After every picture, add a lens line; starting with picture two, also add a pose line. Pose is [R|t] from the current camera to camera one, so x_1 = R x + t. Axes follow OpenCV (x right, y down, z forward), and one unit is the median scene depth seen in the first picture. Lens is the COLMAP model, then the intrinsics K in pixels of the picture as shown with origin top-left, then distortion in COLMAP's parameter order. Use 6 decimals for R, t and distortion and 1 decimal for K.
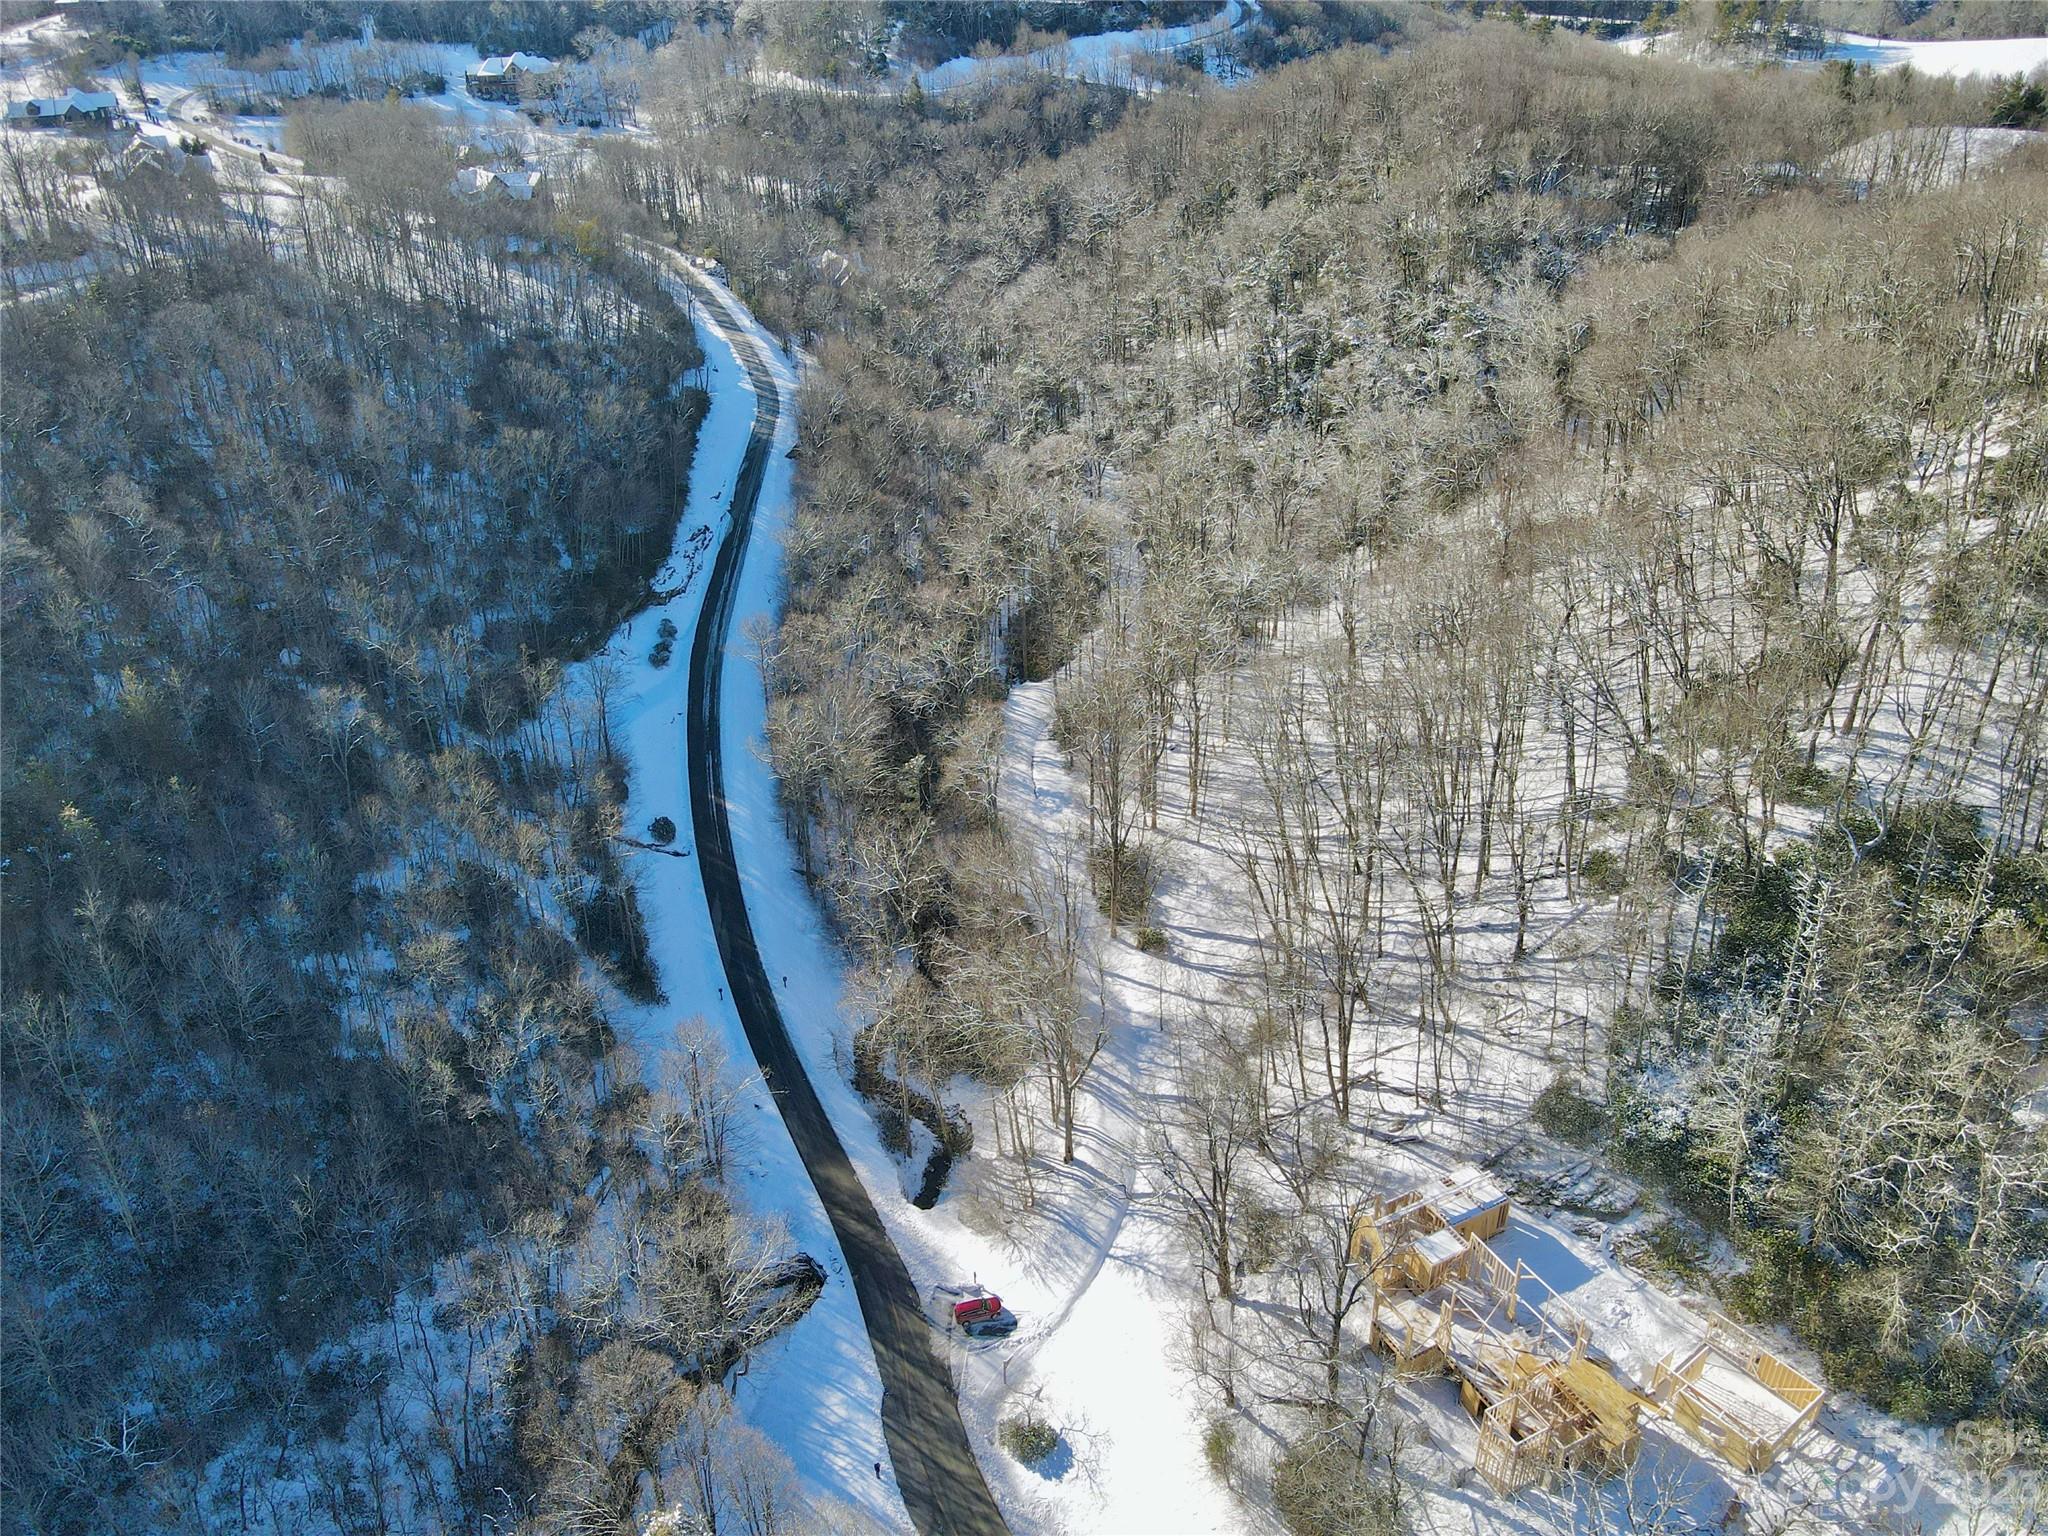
lens RADIAL K [[1500.3, 0, 1024.0], [0, 1500.3, 768.0], [0, 0, 1]] dist [0.010072, 0.002372]
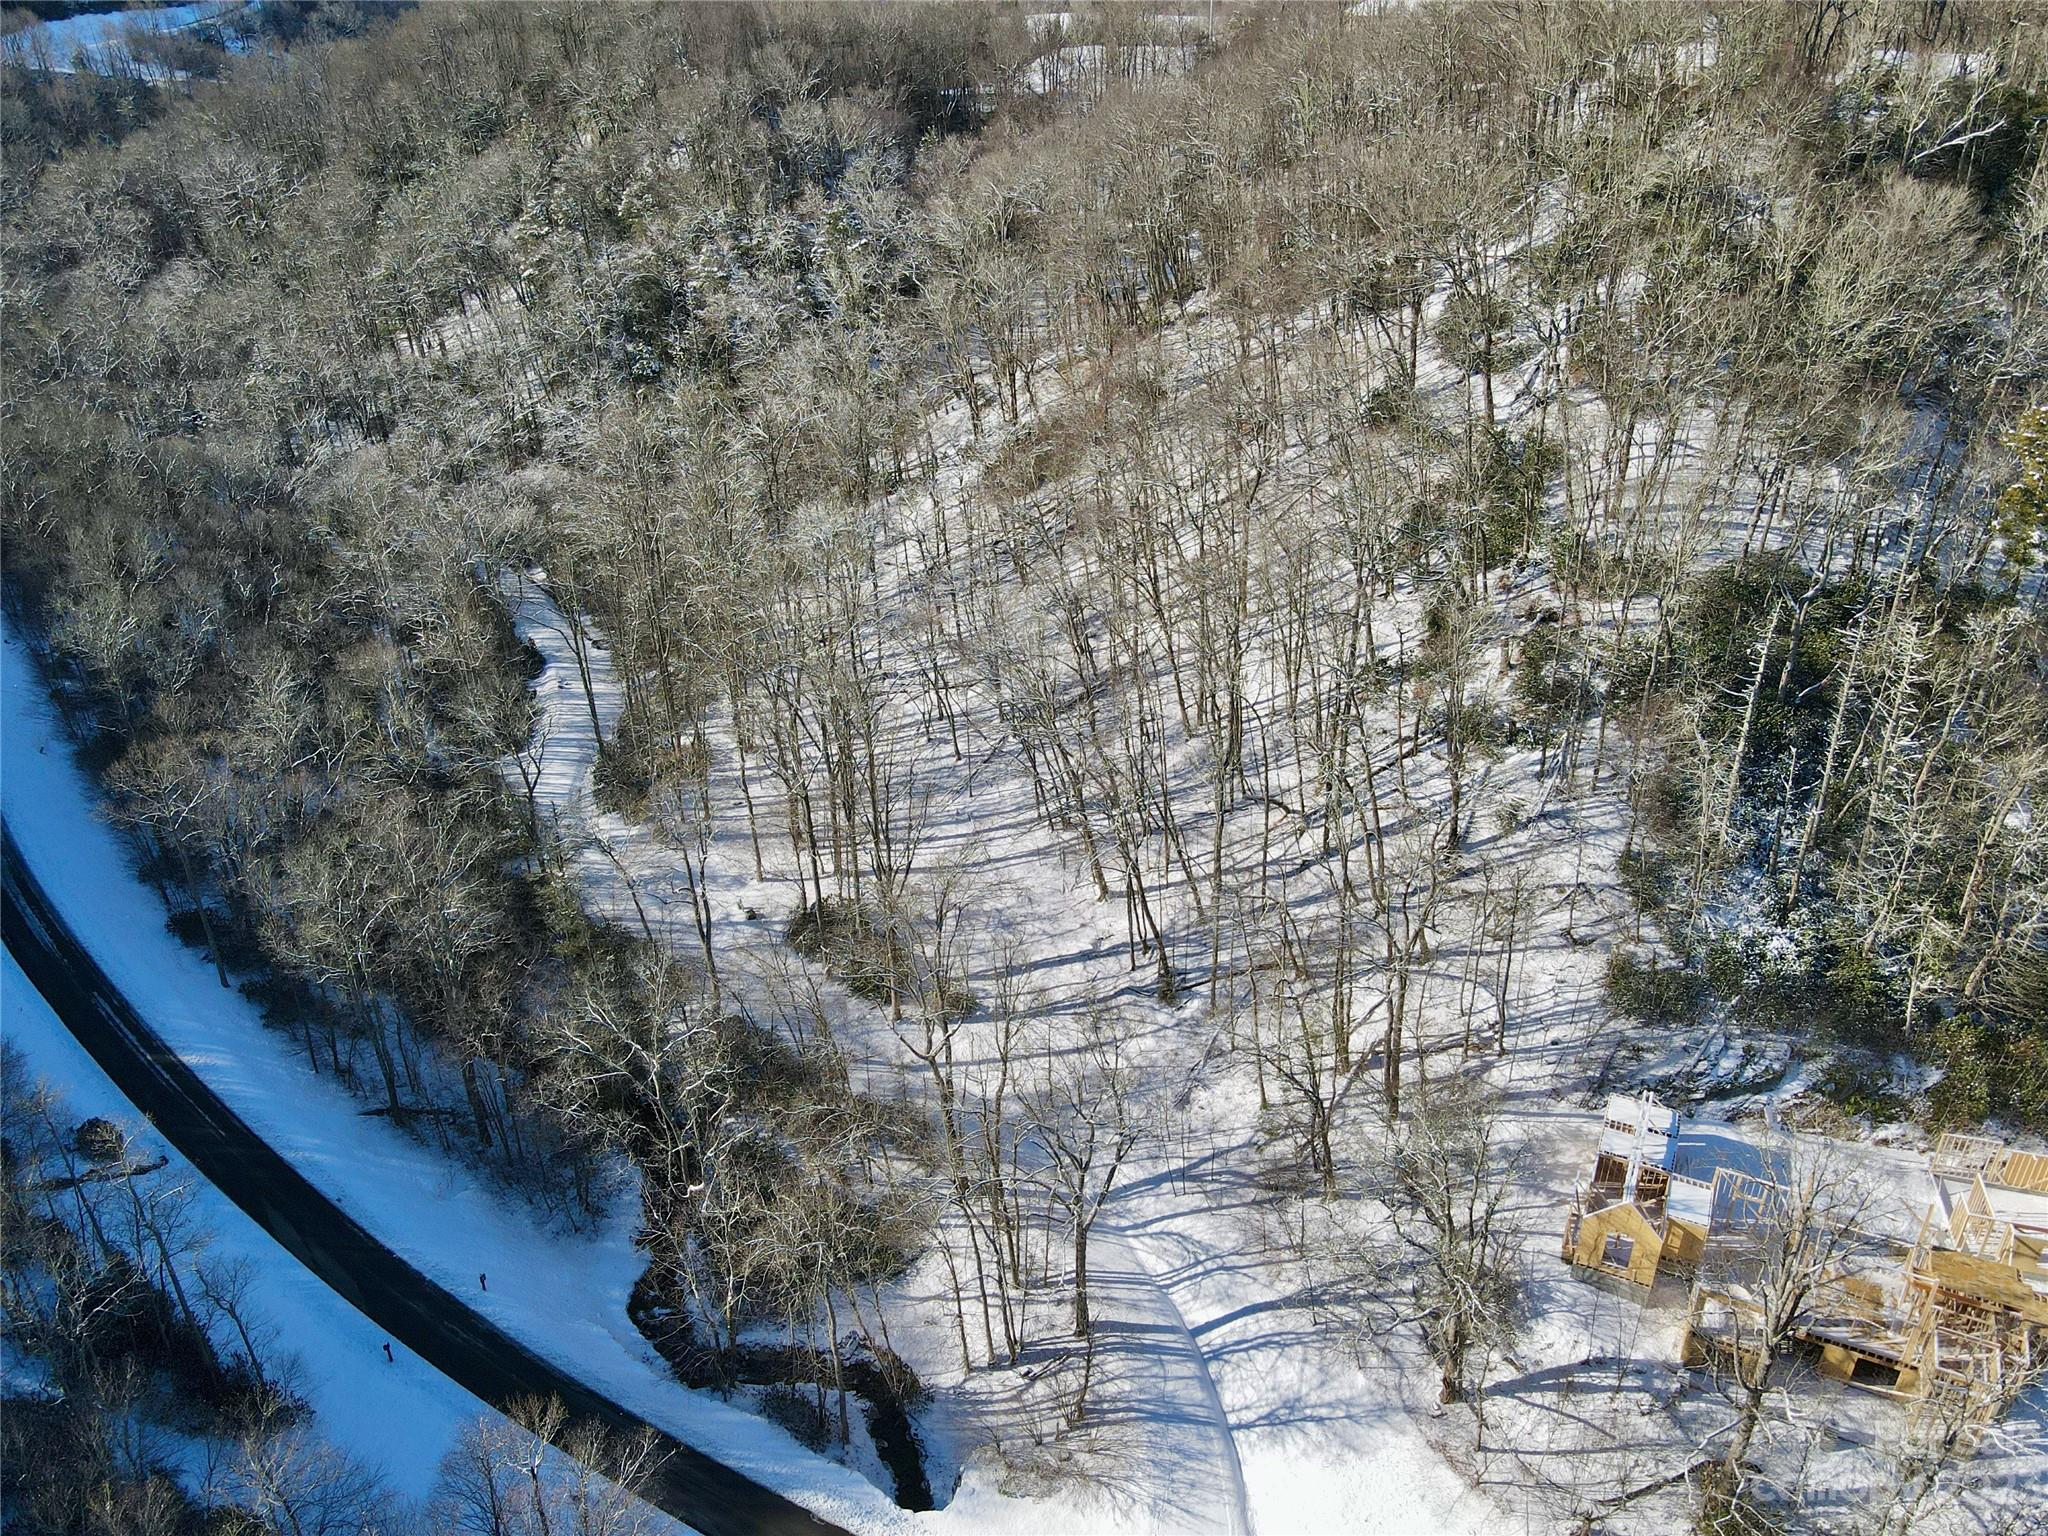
lens RADIAL K [[1500.3, 0, 1024.0], [0, 1500.3, 768.0], [0, 0, 1]] dist [0.010072, 0.002372]
pose [[0.806222, -0.278237, 0.522101, -0.285065], [0.289610, 0.955147, 0.061804, -0.037759], [-0.515880, 0.101378, 0.850641, 0.400197]]
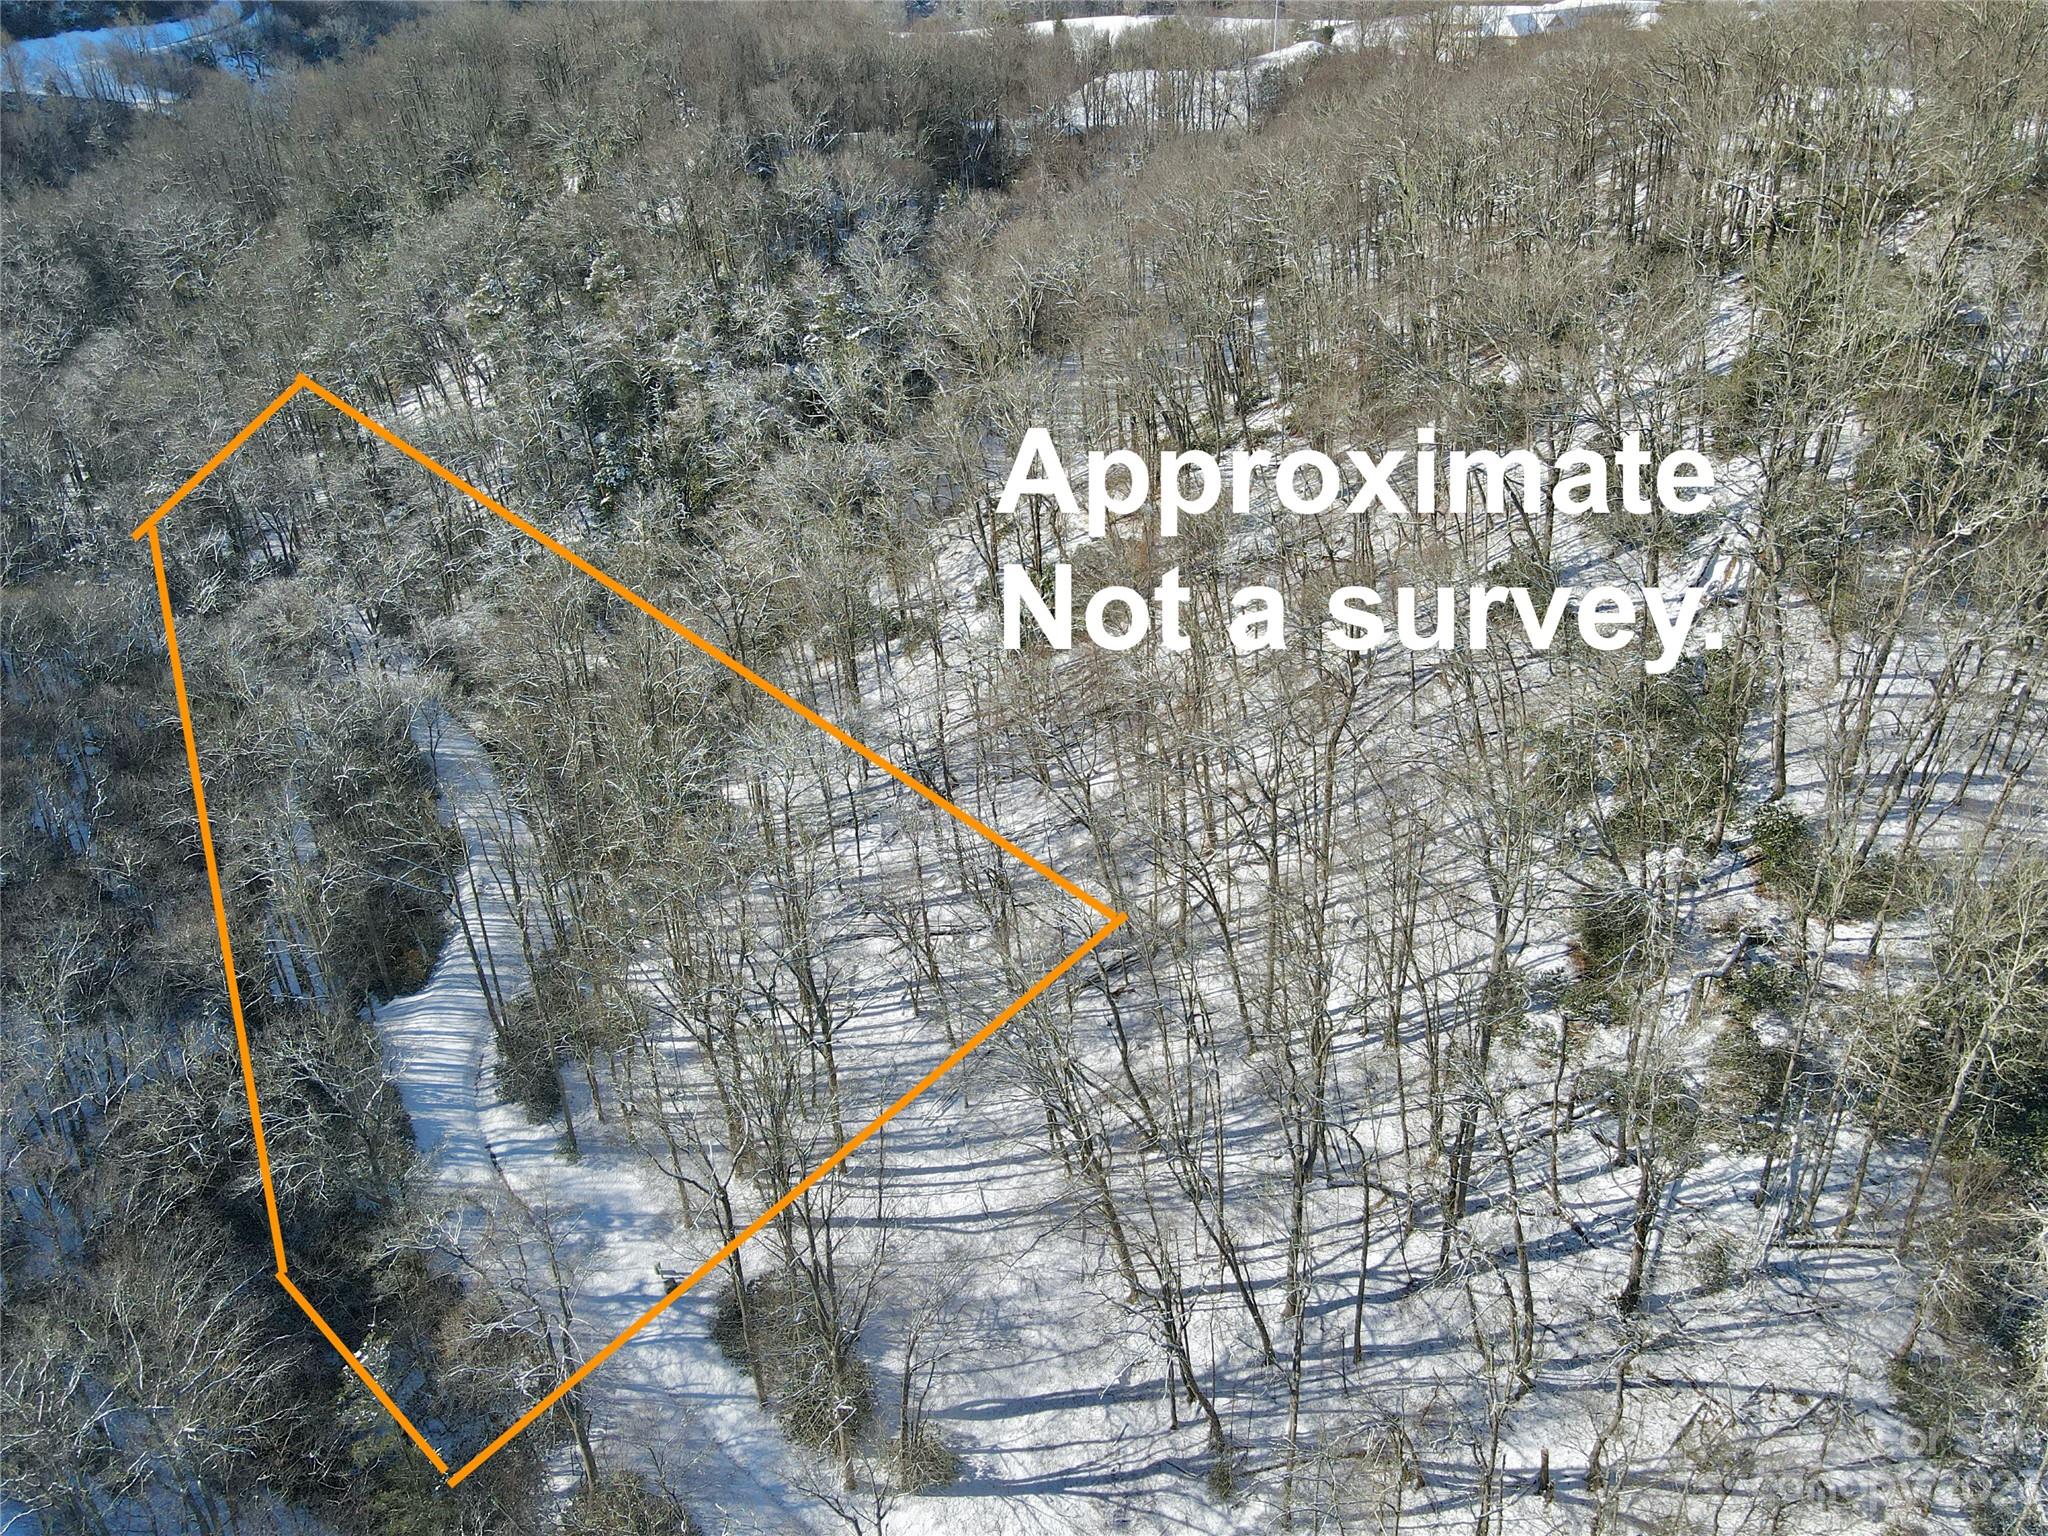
lens RADIAL K [[1504.3, 0, 1014.7], [0, 1504.3, 793.4], [0, 0, 1]] dist [0.011060, 0.002250]
pose [[0.826849, -0.273628, 0.491375, -0.106254], [0.277846, 0.958347, 0.066128, -0.171454], [-0.489002, 0.081849, 0.868434, 0.579486]]
